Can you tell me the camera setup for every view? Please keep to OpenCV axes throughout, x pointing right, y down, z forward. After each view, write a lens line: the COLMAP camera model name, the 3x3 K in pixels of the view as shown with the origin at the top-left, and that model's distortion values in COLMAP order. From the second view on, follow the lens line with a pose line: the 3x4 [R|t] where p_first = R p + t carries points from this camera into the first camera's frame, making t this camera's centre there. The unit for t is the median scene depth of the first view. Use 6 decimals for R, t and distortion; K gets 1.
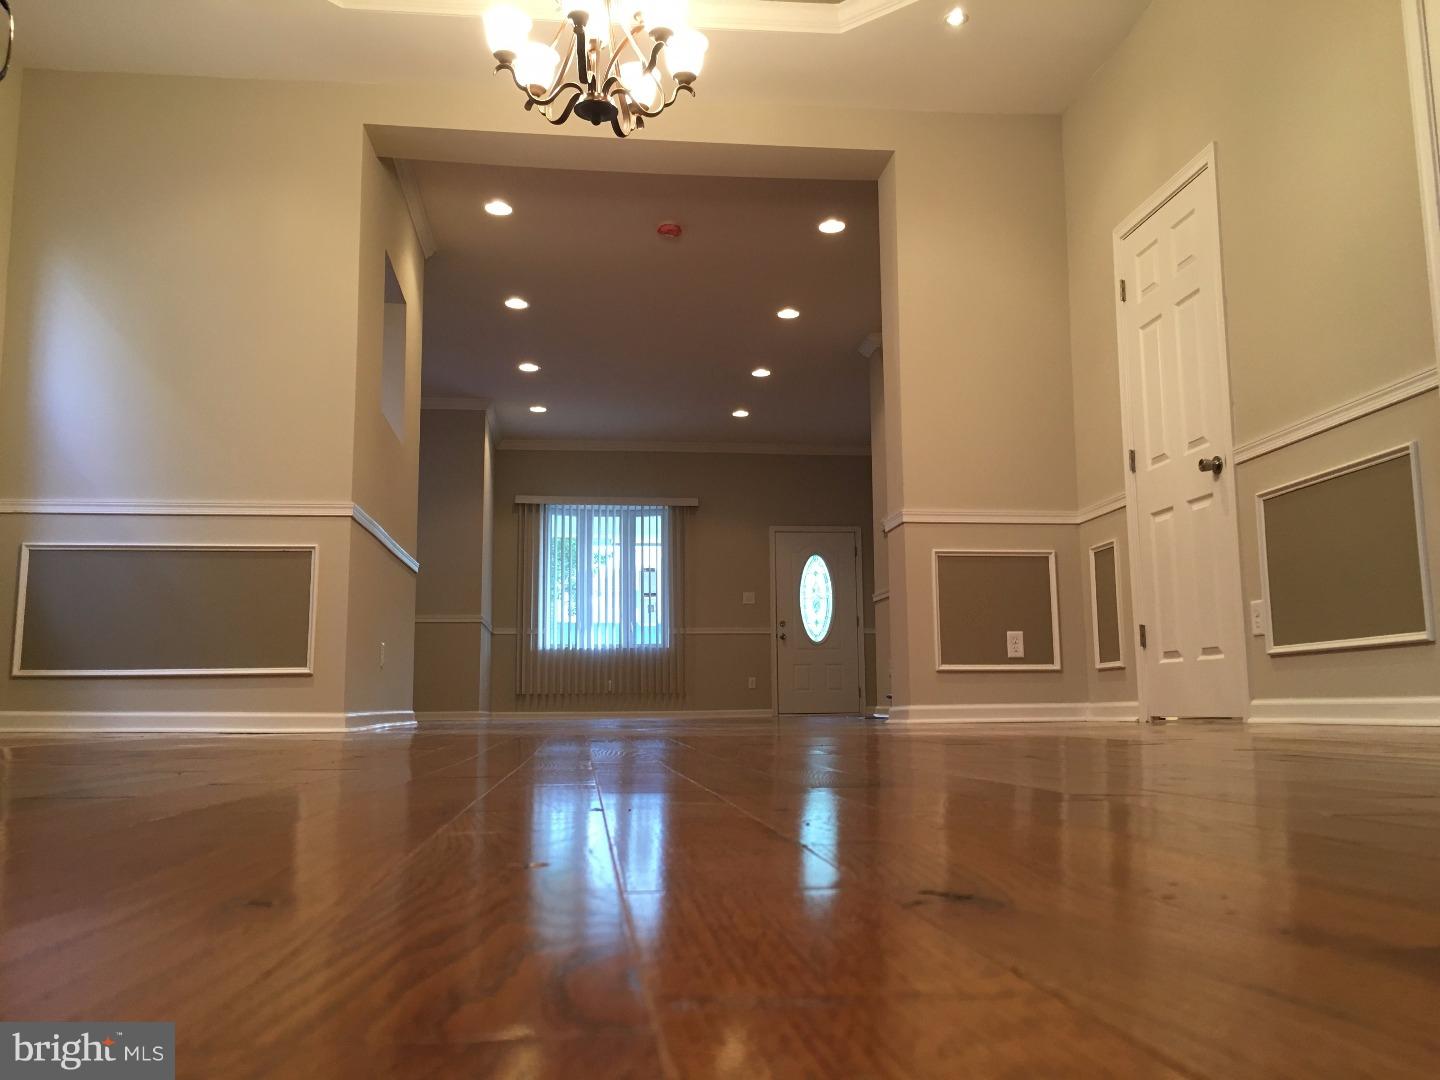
lens RADIAL K [[1217.1, 0, 715.9], [0, 1217.1, 542.0], [0, 0, 1]] dist [0.053138, -0.049593]
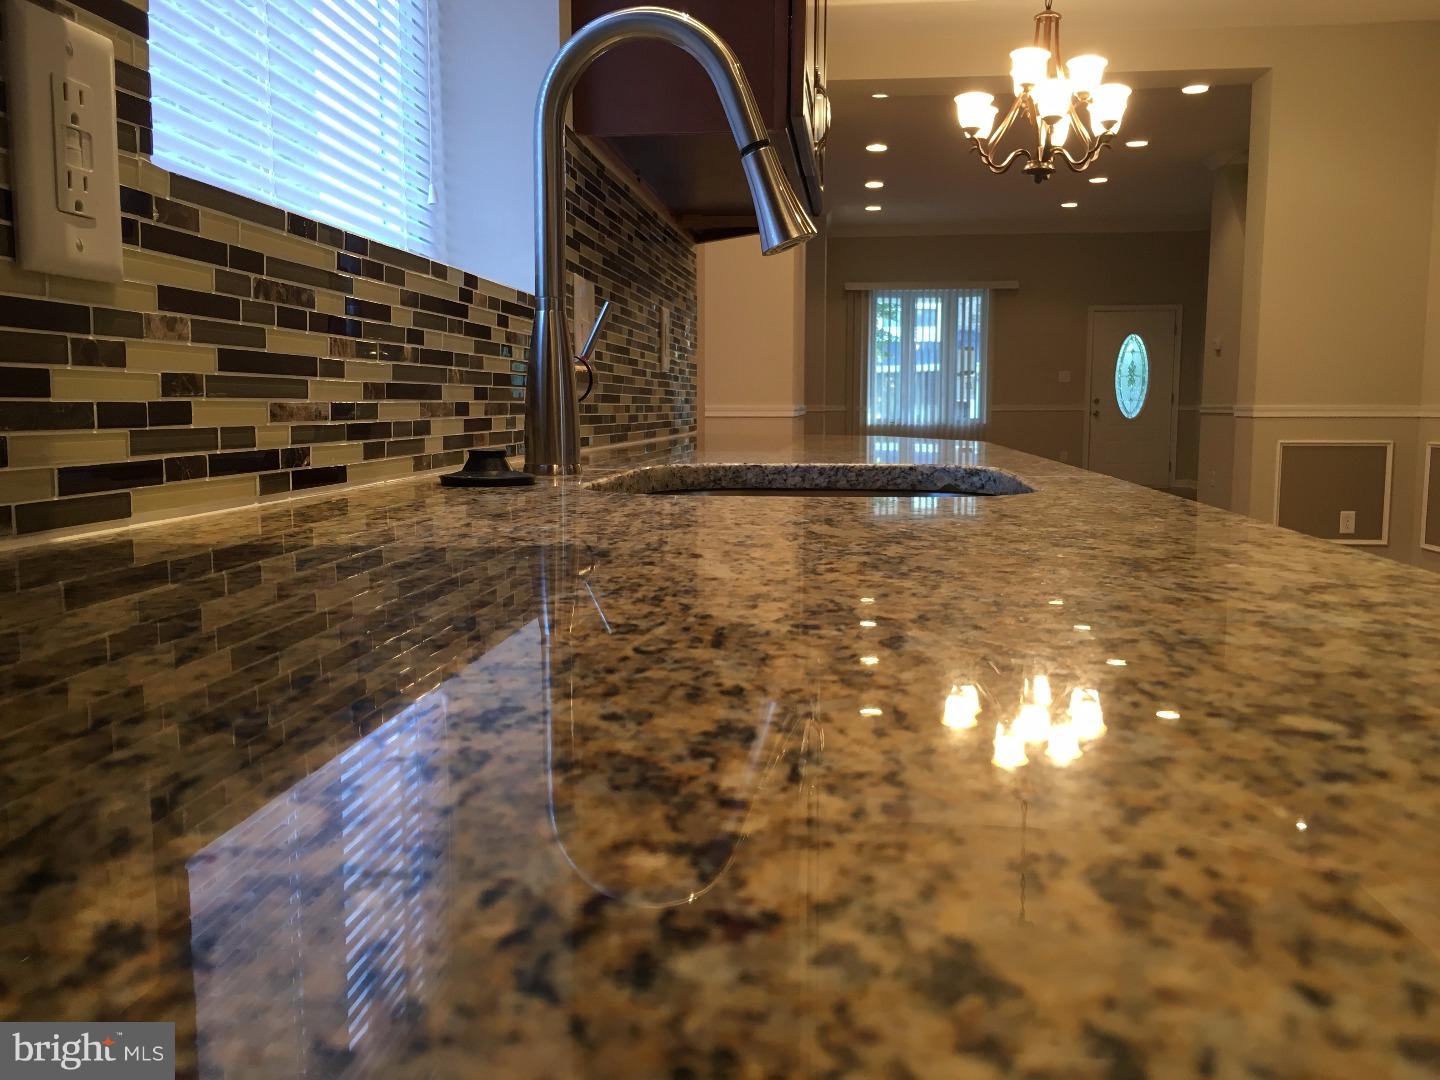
lens RADIAL K [[1217.1, 0, 723.1], [0, 1217.1, 539.1], [0, 0, 1]] dist [0.053138, -0.049593]
pose [[0.978309, 0.032257, -0.204622, -0.098569], [0.019804, 0.968713, 0.247394, -0.204186], [0.206200, -0.246080, 0.947062, -0.244506]]
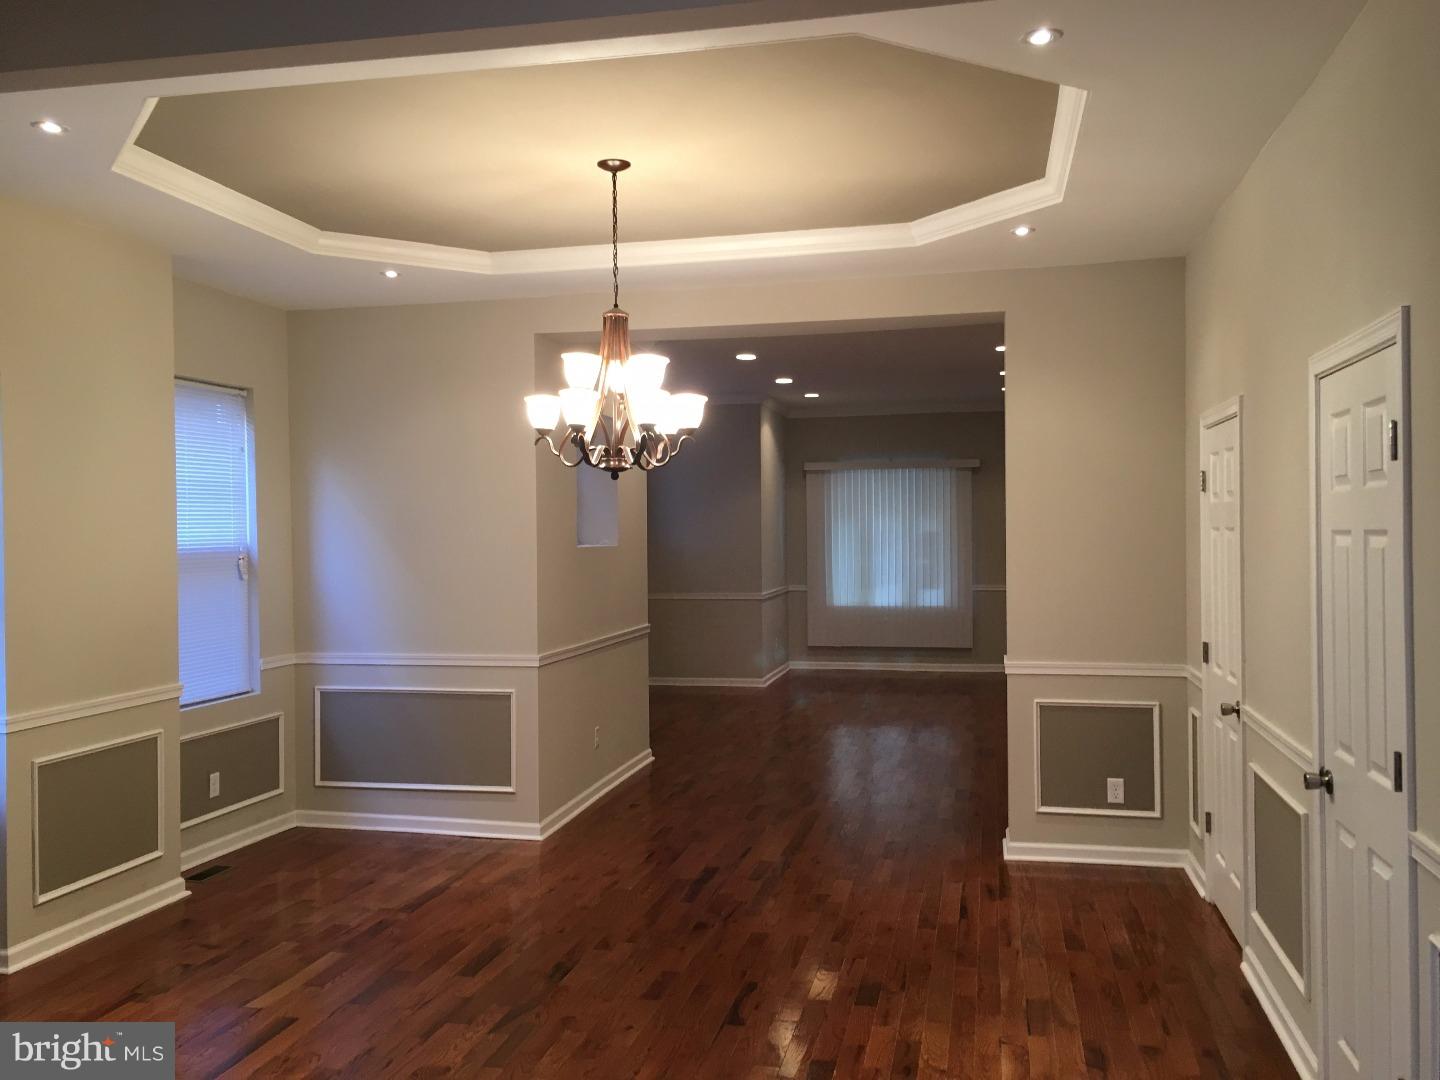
lens RADIAL K [[1217.1, 0, 724.0], [0, 1217.1, 539.2], [0, 0, 1]] dist [0.053138, -0.049593]
pose [[0.946340, 0.001358, -0.323170, 0.266744], [0.047840, 0.988385, 0.144241, -0.303079], [0.319613, -0.151962, 0.935284, -0.074820]]
